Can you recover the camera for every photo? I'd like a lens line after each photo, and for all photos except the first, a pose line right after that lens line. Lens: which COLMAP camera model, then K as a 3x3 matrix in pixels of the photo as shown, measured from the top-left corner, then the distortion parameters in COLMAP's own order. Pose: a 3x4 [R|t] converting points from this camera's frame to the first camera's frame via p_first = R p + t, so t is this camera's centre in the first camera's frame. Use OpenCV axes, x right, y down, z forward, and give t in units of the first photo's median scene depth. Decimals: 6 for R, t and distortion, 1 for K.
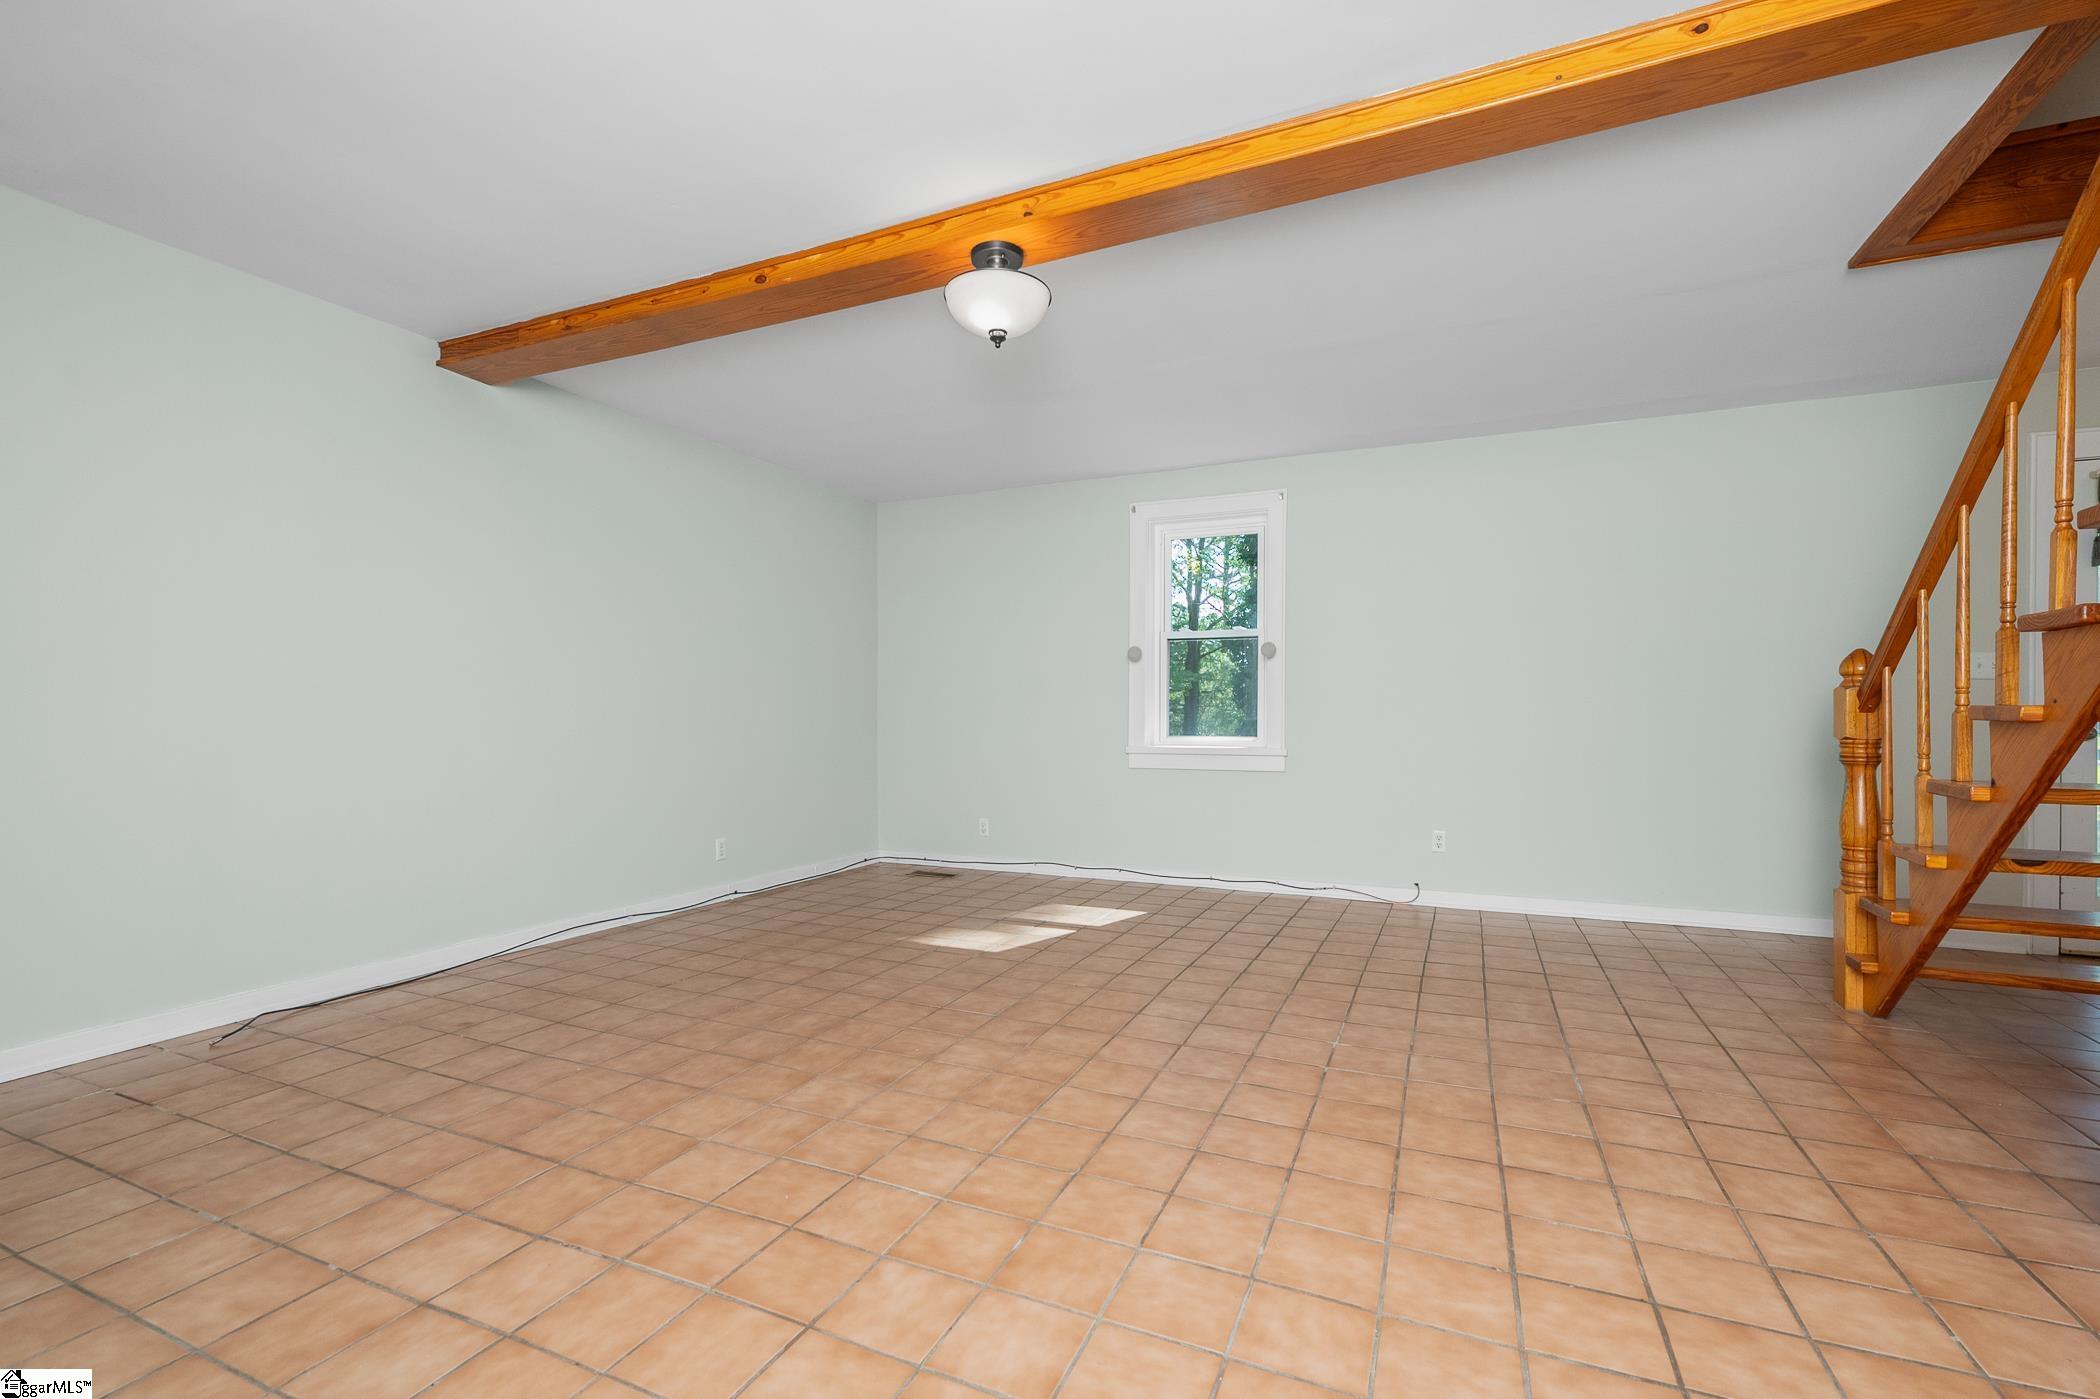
lens RADIAL K [[904.0, 0, 1059.3], [0, 904.0, 717.7], [0, 0, 1]] dist [-0.000621, -0.000126]
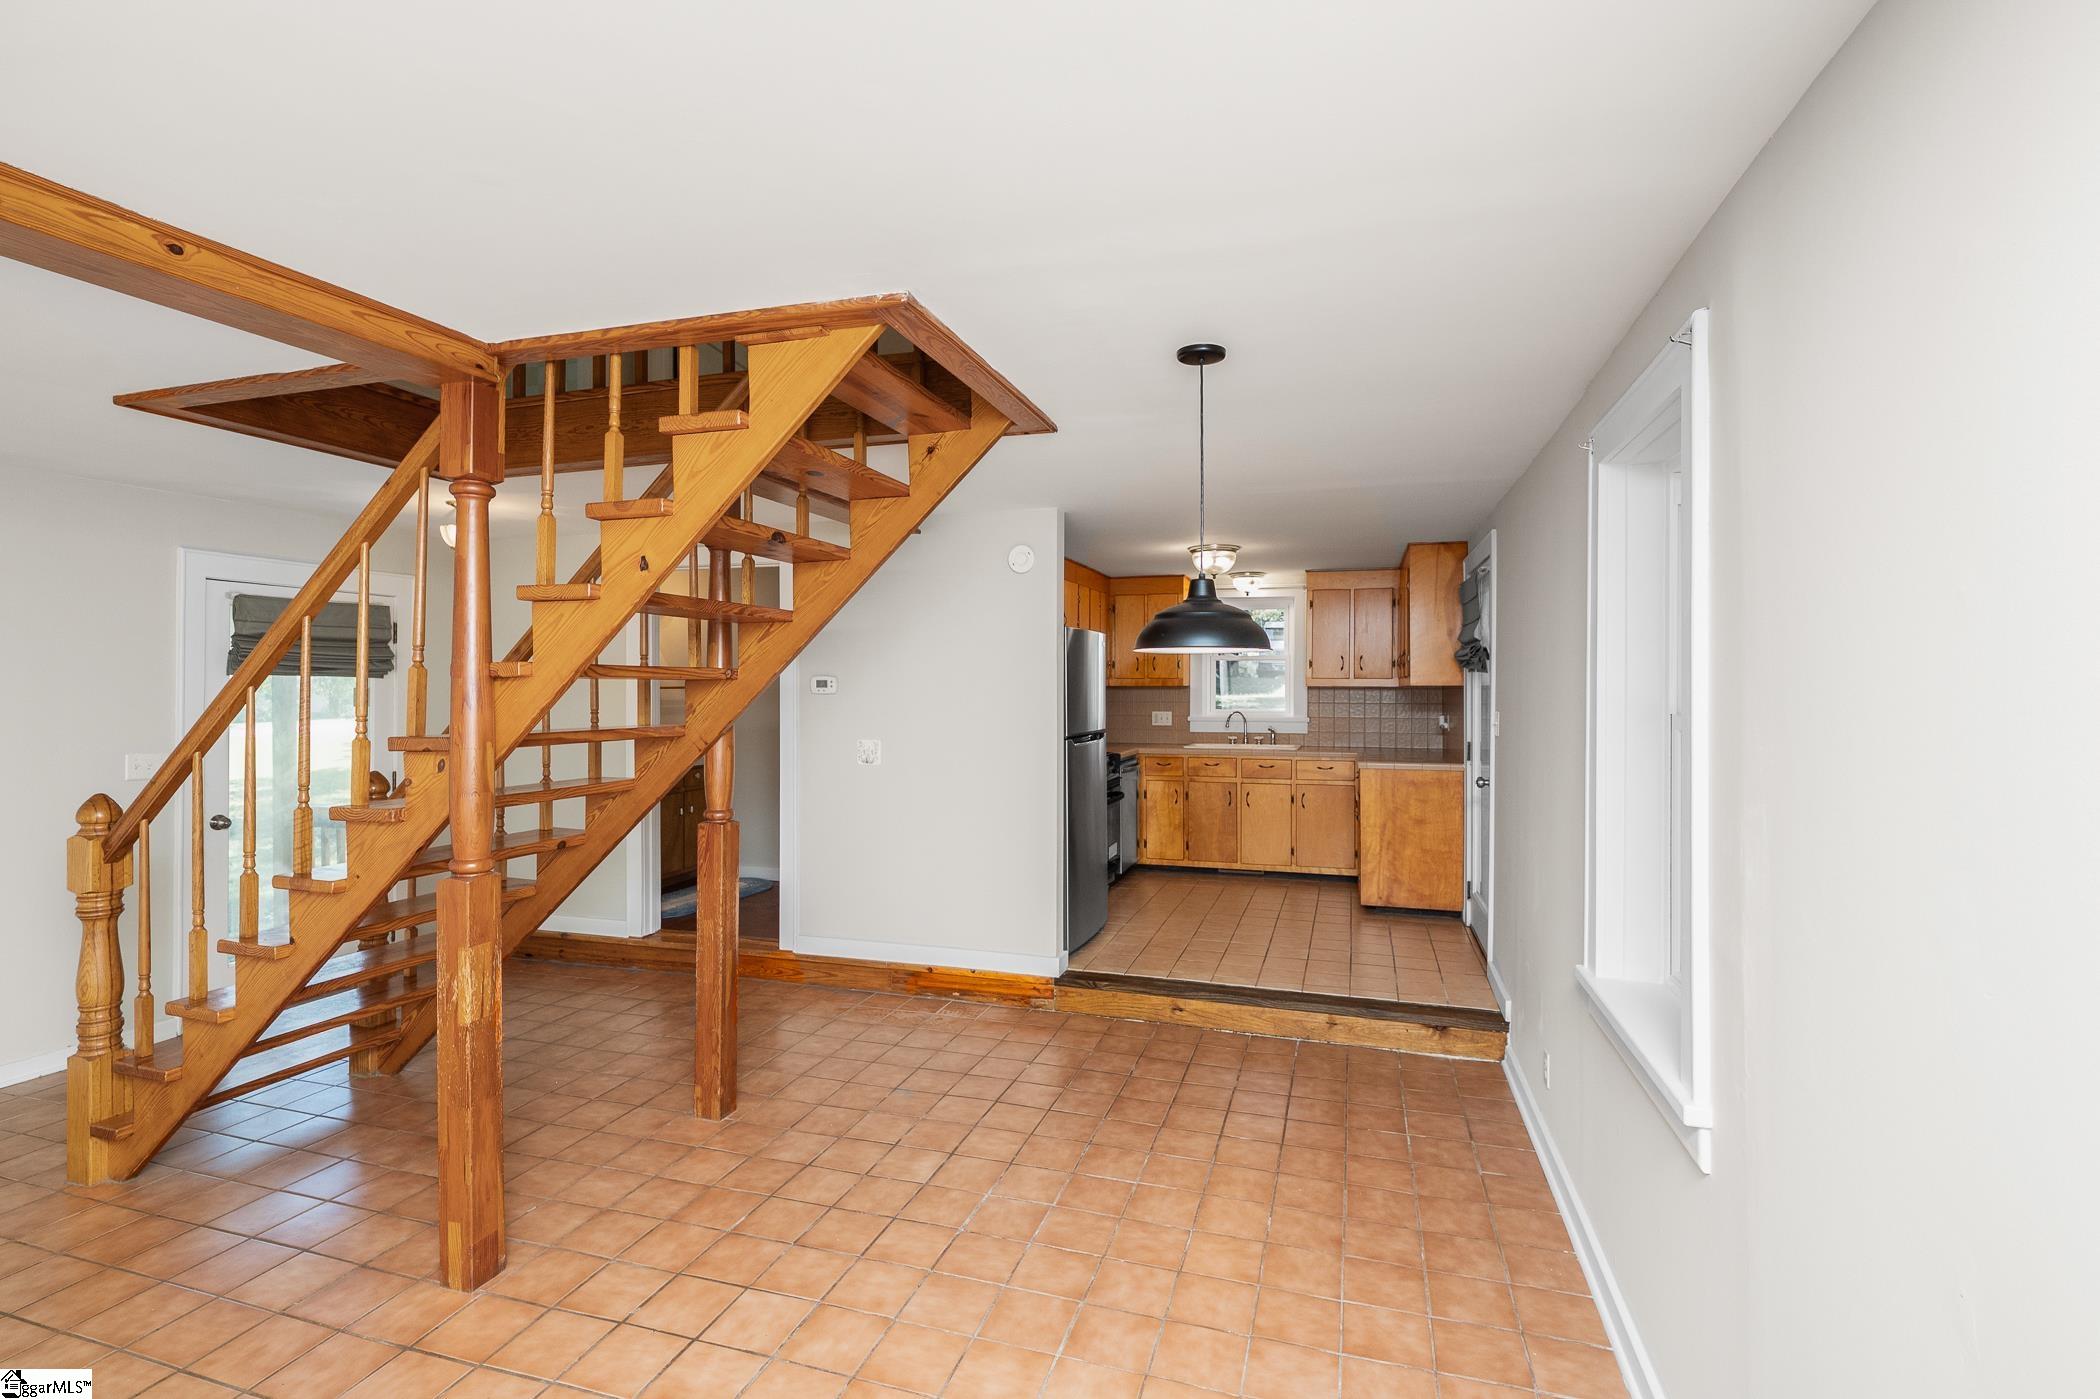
lens RADIAL K [[972.5, 0, 1051.9], [0, 972.5, 687.6], [0, 0, 1]] dist [0.002497, 0.000118]
pose [[-0.109872, -0.002040, 0.993944, -0.267971], [0.000332, 0.999998, 0.002089, -0.218278], [-0.993946, 0.000560, -0.109871, 0.145880]]
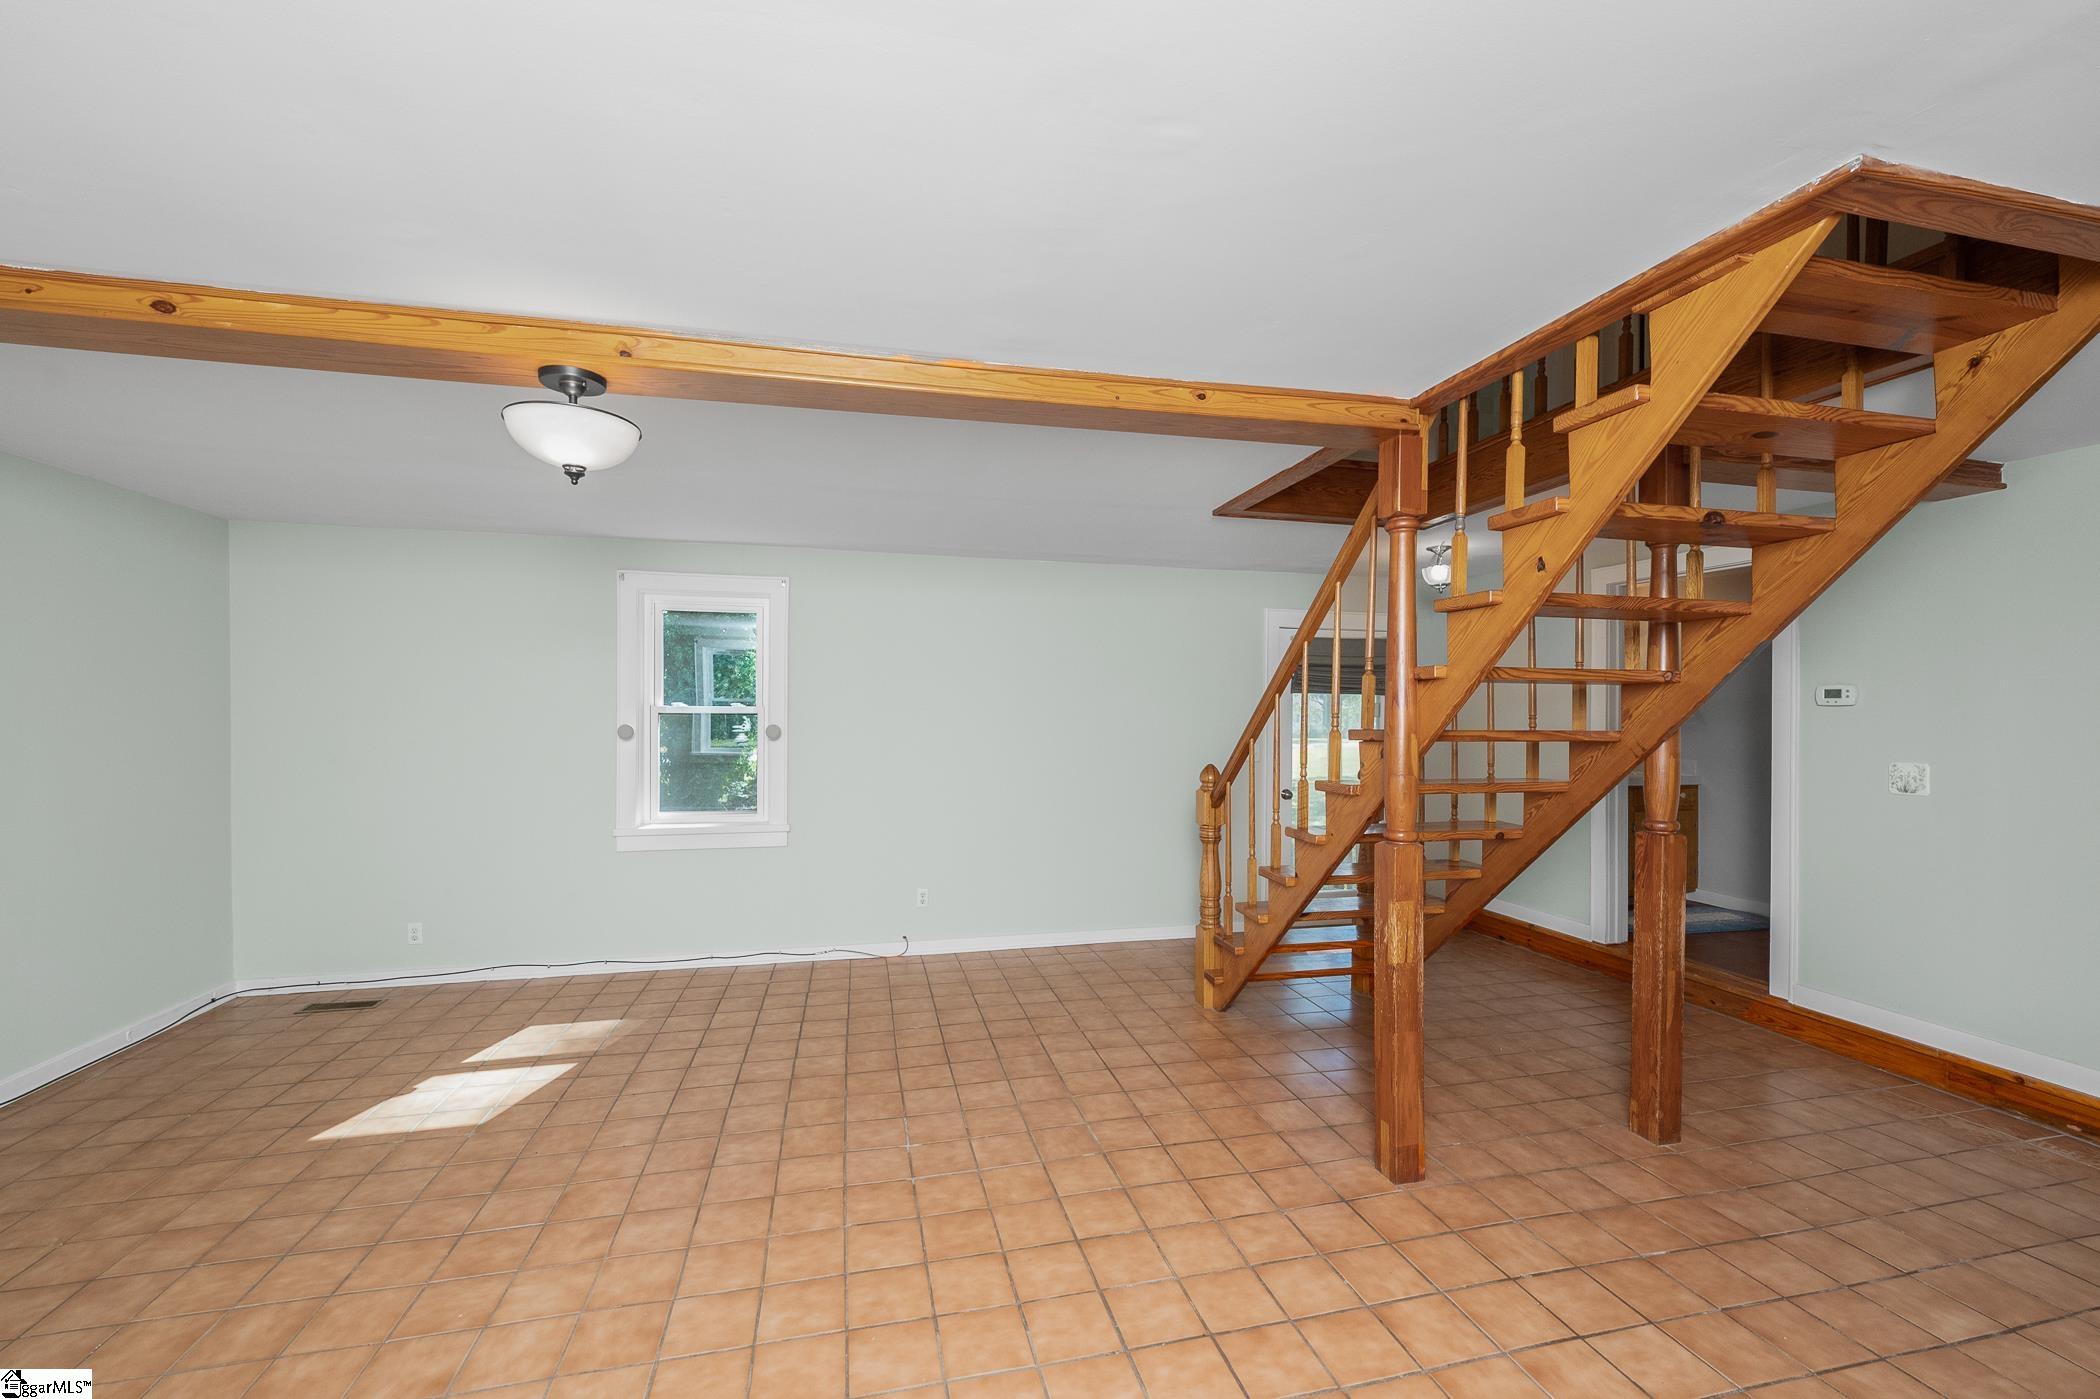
lens RADIAL K [[843.1, 0, 1052.2], [0, 843.1, 716.9], [0, 0, 1]] dist [0.000688, 0.000079]
pose [[0.794338, -0.000861, 0.607475, -0.195689], [-0.003795, 0.999972, 0.006380, -0.187543], [-0.607464, -0.007374, 0.794313, 0.061443]]
